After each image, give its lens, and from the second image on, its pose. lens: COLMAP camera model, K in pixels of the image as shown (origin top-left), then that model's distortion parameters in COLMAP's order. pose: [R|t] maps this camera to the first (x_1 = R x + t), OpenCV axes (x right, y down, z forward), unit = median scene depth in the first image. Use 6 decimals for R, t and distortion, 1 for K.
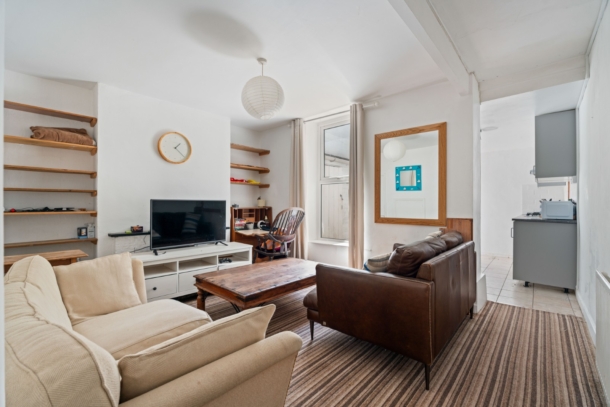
lens RADIAL K [[255.7, 0, 305.0], [0, 255.7, 203.5], [0, 0, 1]] dist [0.000662, -0.000010]
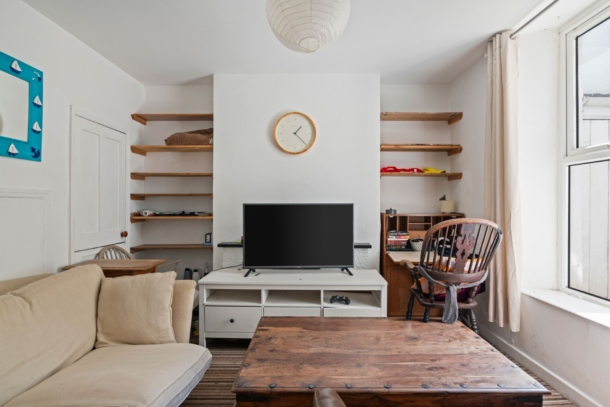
lens RADIAL K [[325.1, 0, 305.0], [0, 325.1, 203.5], [0, 0, 1]] dist [-0.003835, -0.001058]
pose [[0.679628, 0.000727, -0.733557, 0.205490], [0.002120, 0.999993, 0.002954, -0.015701], [0.733554, -0.003563, 0.679622, 0.373889]]
